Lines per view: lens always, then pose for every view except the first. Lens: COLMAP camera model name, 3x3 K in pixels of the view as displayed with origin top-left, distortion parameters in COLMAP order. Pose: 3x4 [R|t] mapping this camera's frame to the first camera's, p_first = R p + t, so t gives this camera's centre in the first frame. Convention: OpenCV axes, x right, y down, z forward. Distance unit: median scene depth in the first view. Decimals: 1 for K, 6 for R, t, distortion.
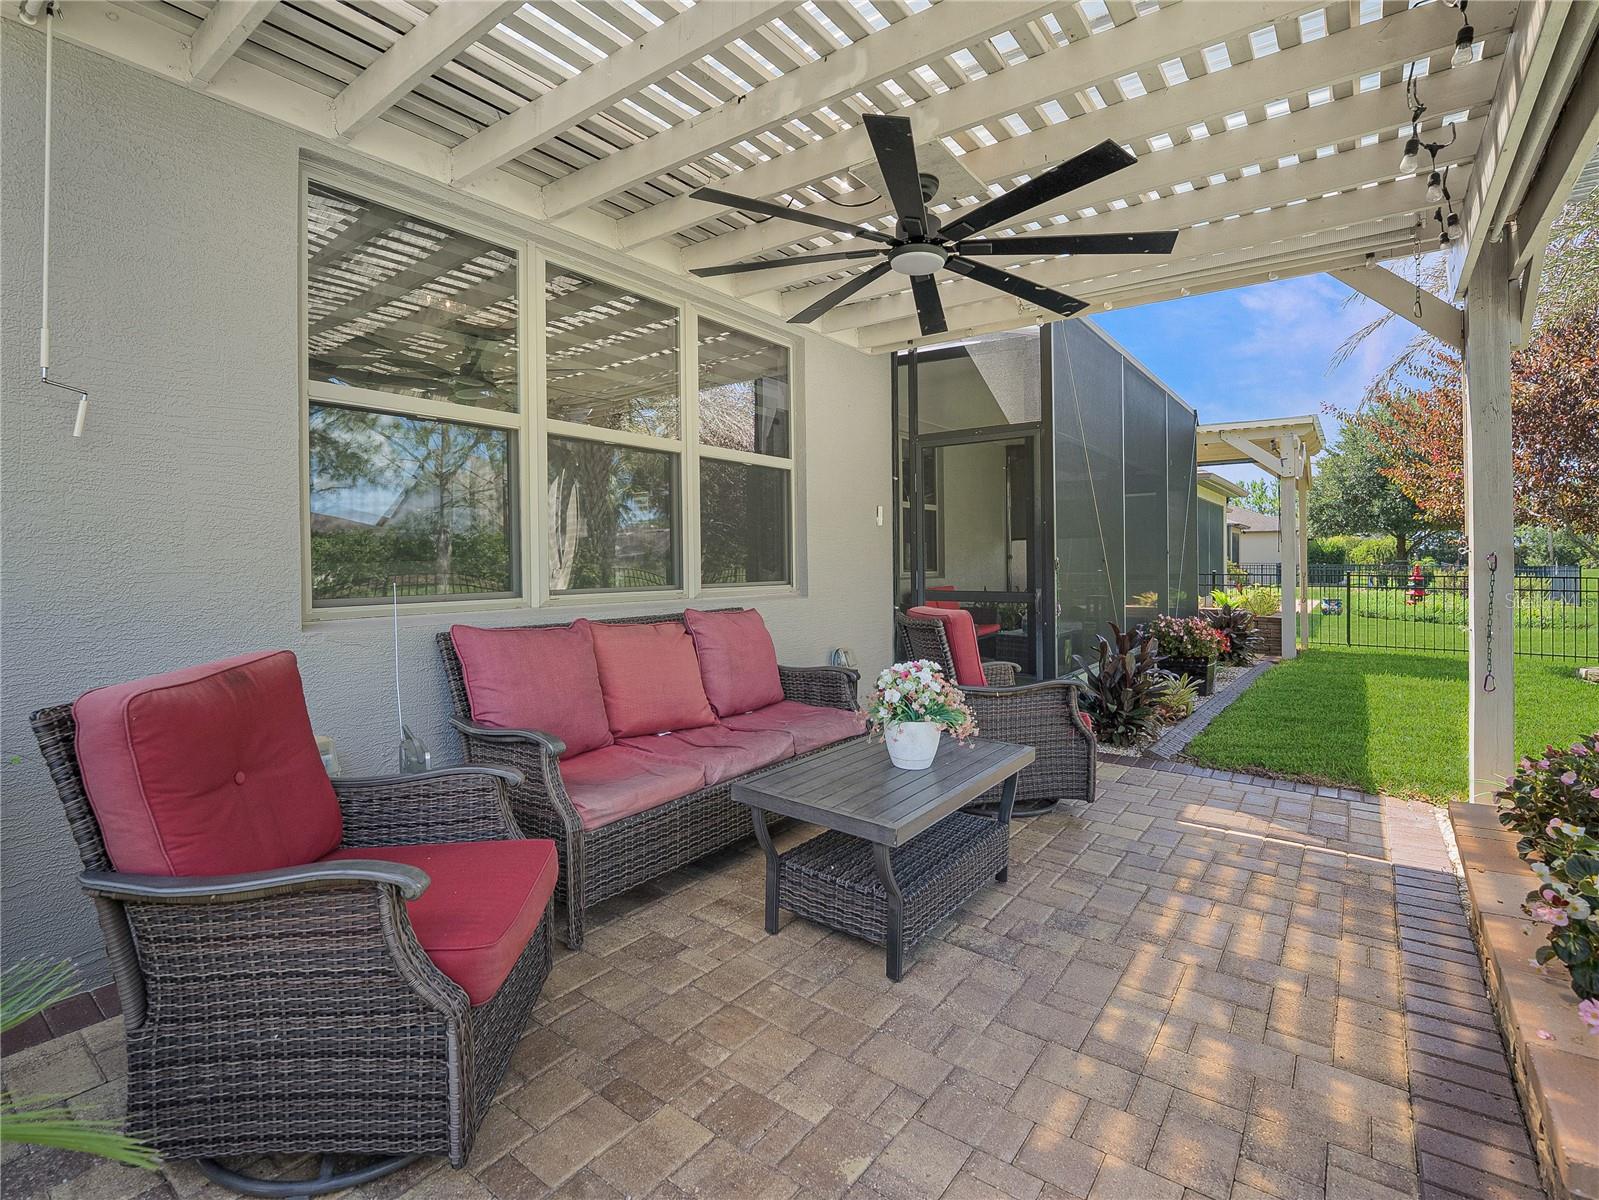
lens RADIAL K [[761.5, 0, 798.4], [0, 761.5, 568.6], [0, 0, 1]] dist [-0.026707, 0.000126]
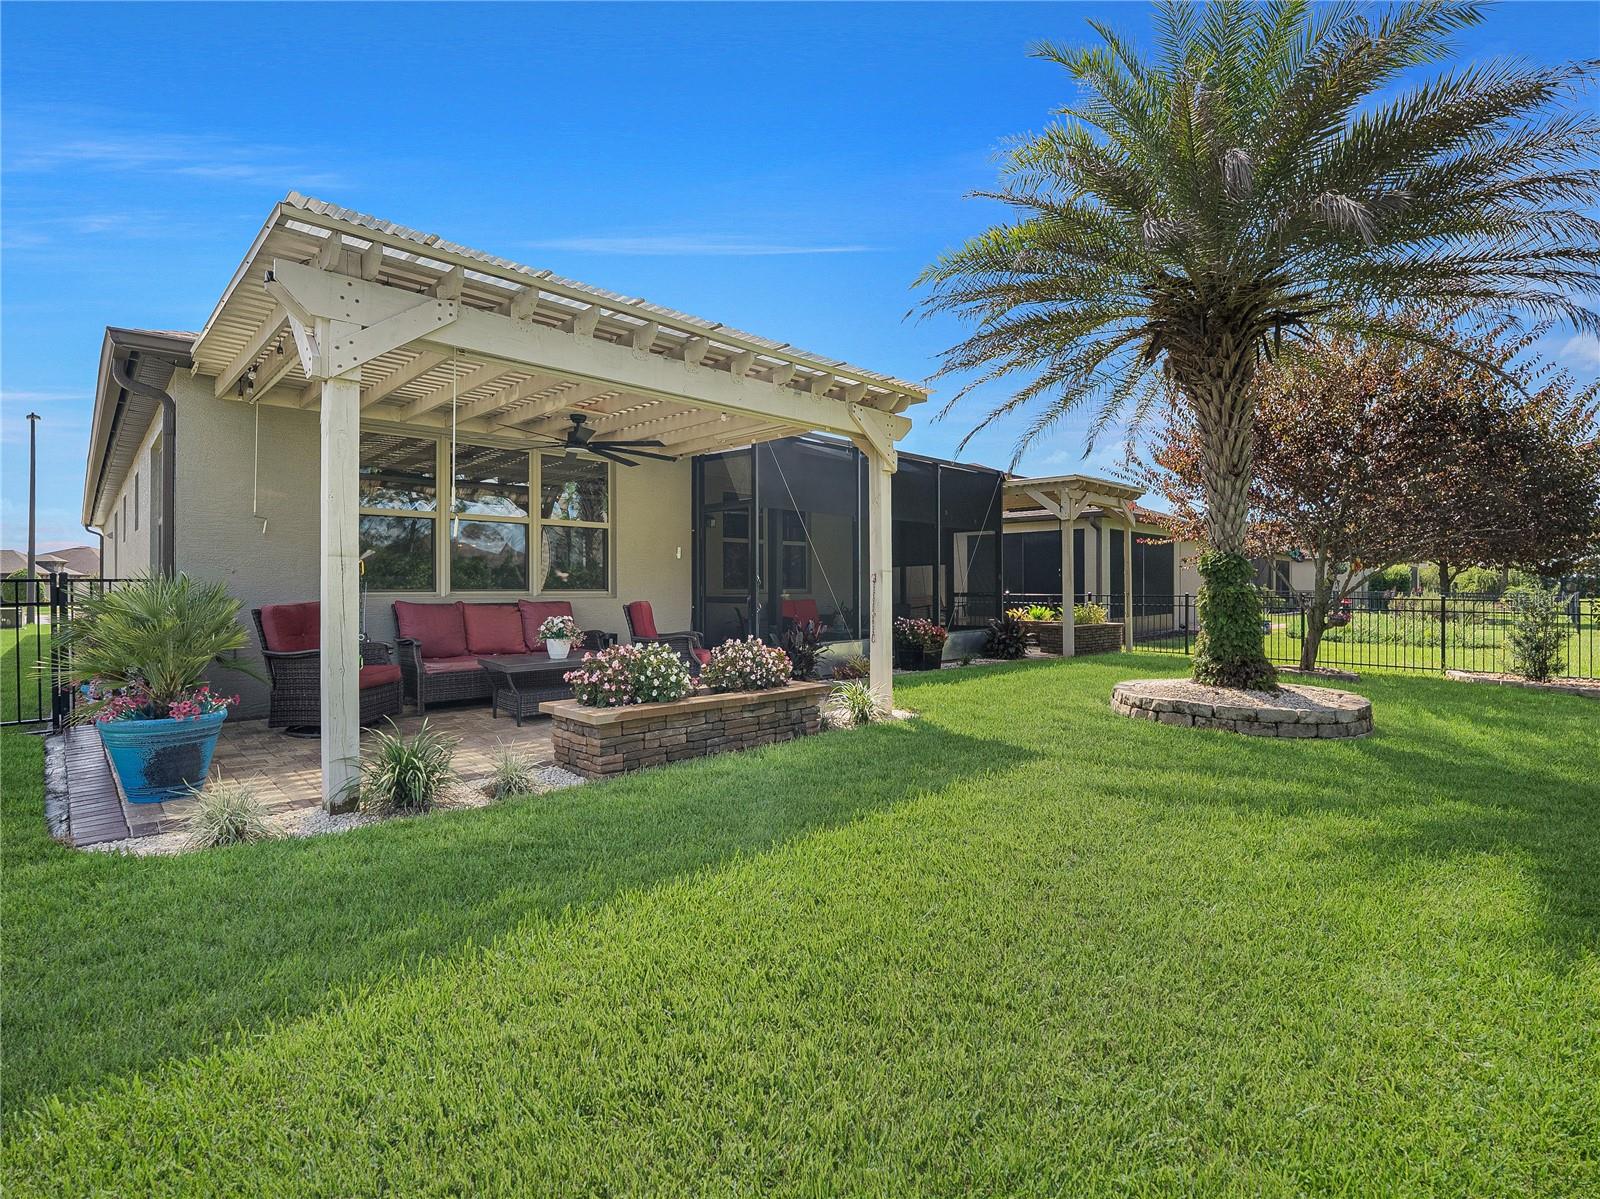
lens RADIAL K [[752.5, 0, 805.2], [0, 752.5, 593.0], [0, 0, 1]] dist [-0.024762, -0.000137]
pose [[0.990679, 0.015307, -0.135351, 1.177123], [-0.014568, 0.999873, 0.006452, 0.011418], [0.135433, -0.004420, 0.990777, -1.223675]]
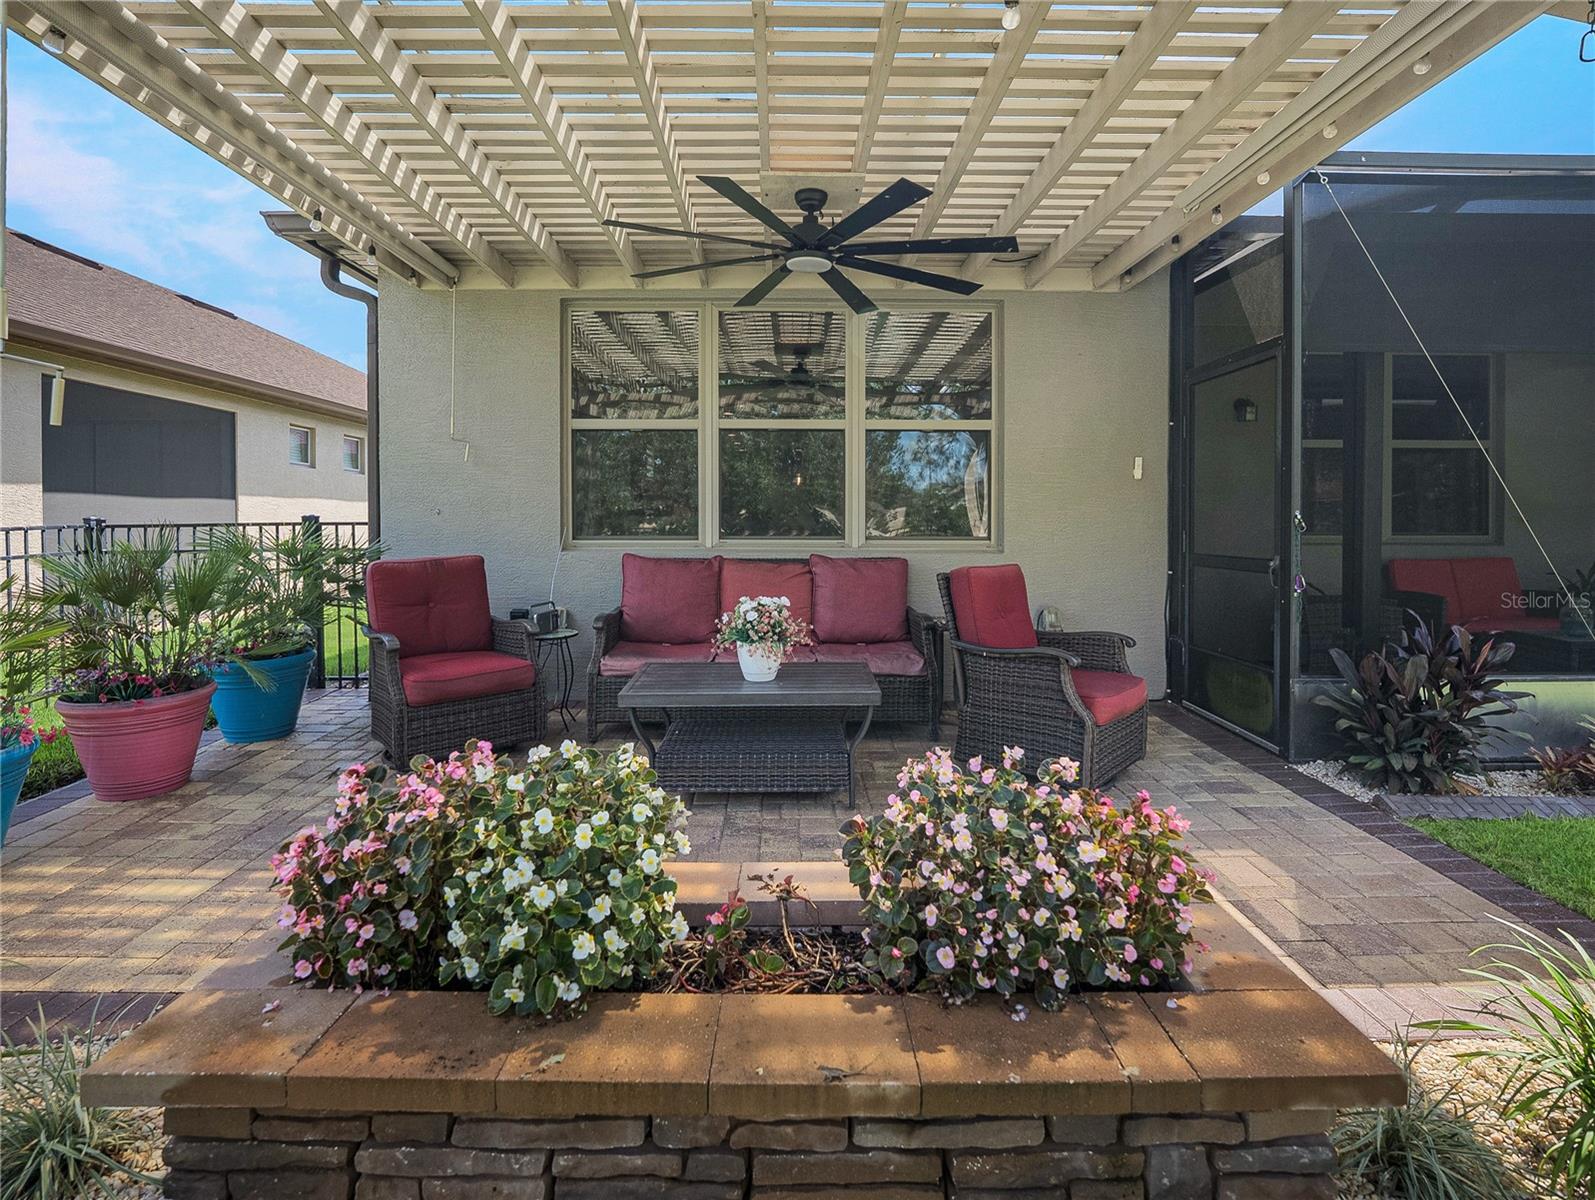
lens RADIAL K [[770.3, 0, 795.3], [0, 770.3, 542.7], [0, 0, 1]] dist [-0.021618, -0.000042]
pose [[0.605061, 0.038788, -0.795233, 1.106887], [-0.013574, 0.999170, 0.038407, -0.020438], [0.796063, -0.012445, 0.605086, 0.246396]]
